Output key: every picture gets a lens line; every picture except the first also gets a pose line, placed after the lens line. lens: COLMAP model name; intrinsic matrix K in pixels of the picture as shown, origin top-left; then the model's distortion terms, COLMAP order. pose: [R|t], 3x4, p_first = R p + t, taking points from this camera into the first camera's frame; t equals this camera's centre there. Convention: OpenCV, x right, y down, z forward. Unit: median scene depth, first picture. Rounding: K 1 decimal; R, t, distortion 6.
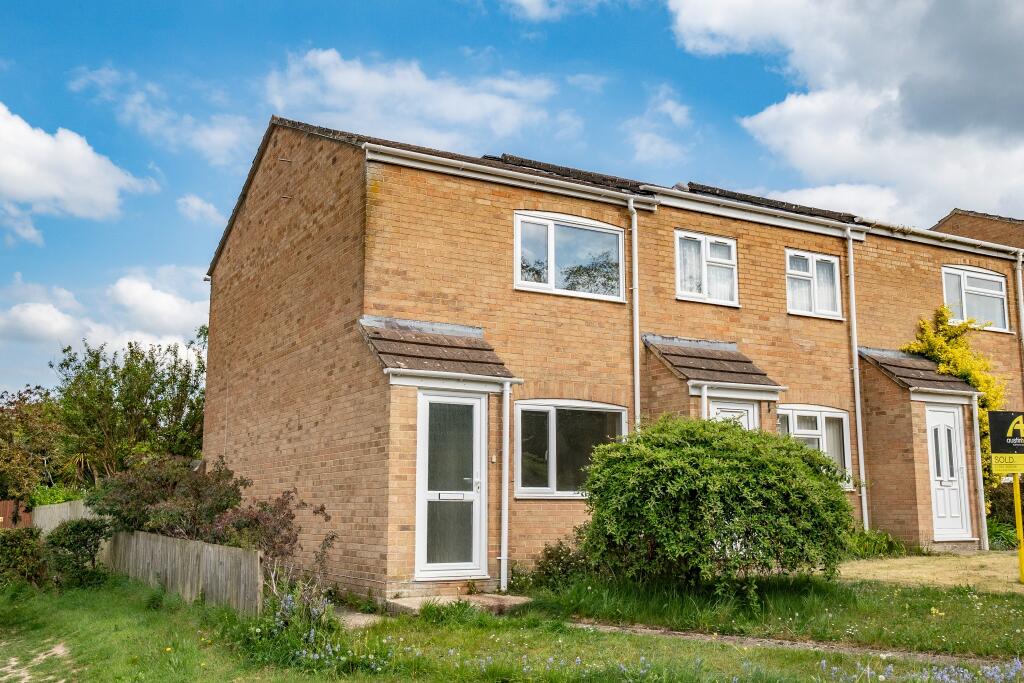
lens RADIAL K [[1016.1, 0, 512.0], [0, 1016.1, 341.5], [0, 0, 1]] dist [0.013678, 0.007914]
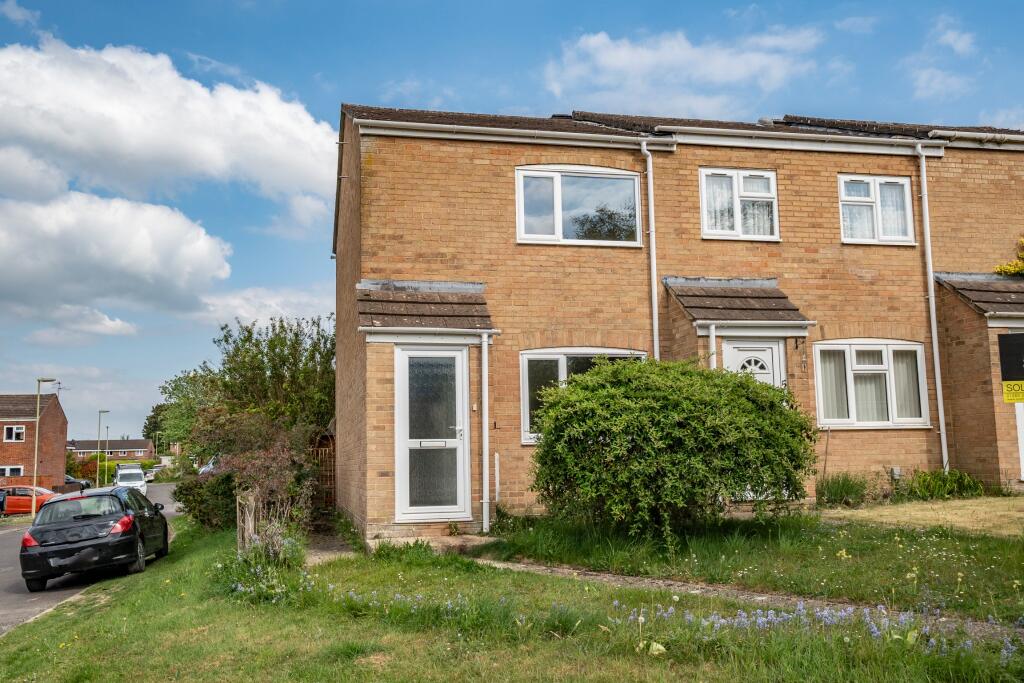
lens RADIAL K [[958.9, 0, 512.0], [0, 958.9, 341.5], [0, 0, 1]] dist [0.013783, 0.009154]
pose [[0.953577, -0.056224, -0.295855, 0.268655], [0.068287, 0.997197, 0.030589, 0.017186], [0.293306, -0.049372, 0.954743, 0.061022]]
